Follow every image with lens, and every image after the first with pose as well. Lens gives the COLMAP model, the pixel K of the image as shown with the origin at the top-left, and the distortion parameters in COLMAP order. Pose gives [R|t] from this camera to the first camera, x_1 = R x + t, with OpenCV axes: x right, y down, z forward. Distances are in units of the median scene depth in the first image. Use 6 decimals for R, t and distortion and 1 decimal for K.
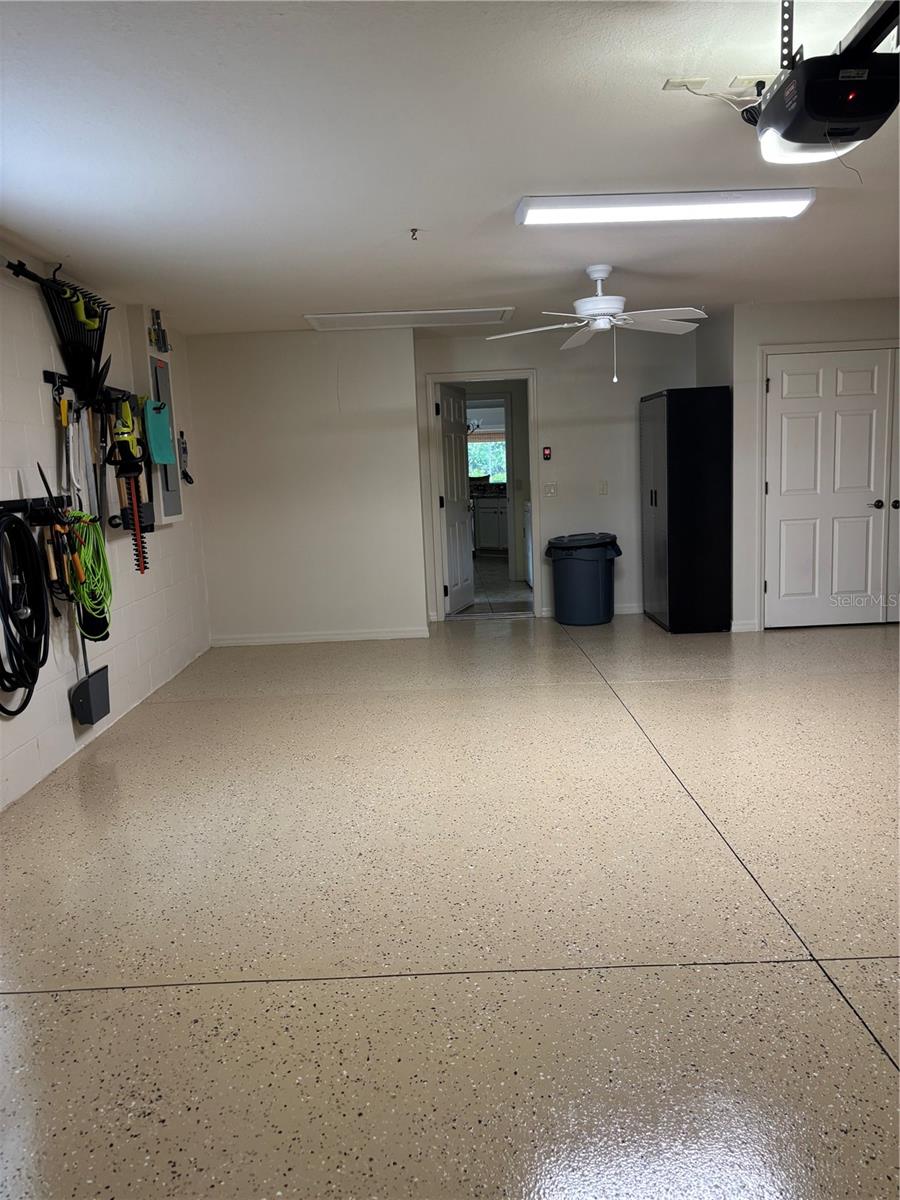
lens RADIAL K [[906.9, 0, 450.0], [0, 906.9, 600.0], [0, 0, 1]] dist [0.070999, -0.096285]
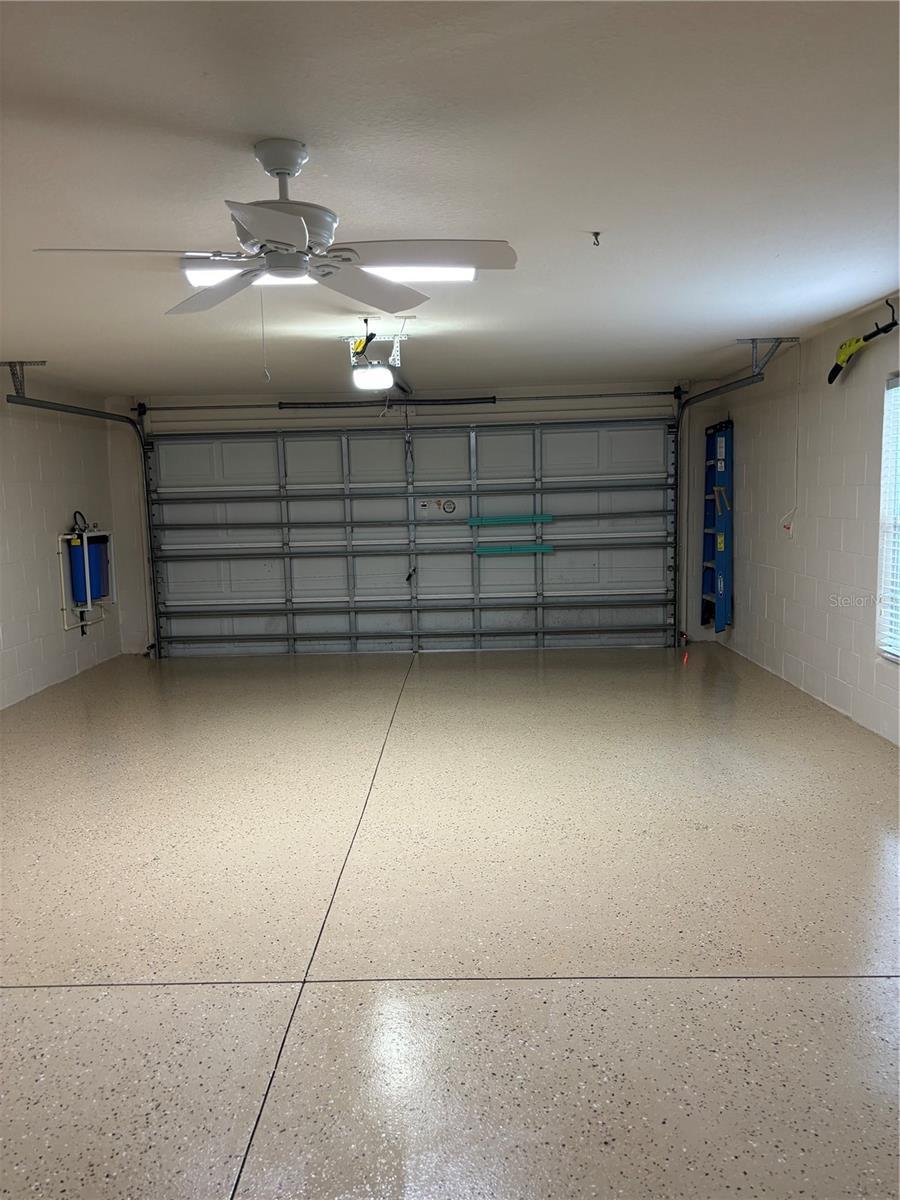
lens RADIAL K [[906.9, 0, 450.0], [0, 906.9, 600.0], [0, 0, 1]] dist [0.070999, -0.096285]
pose [[-0.997378, 0.062236, 0.036931, 0.052024], [0.069716, 0.963186, 0.259640, -0.189735], [-0.019413, 0.261534, -0.964999, 1.170928]]
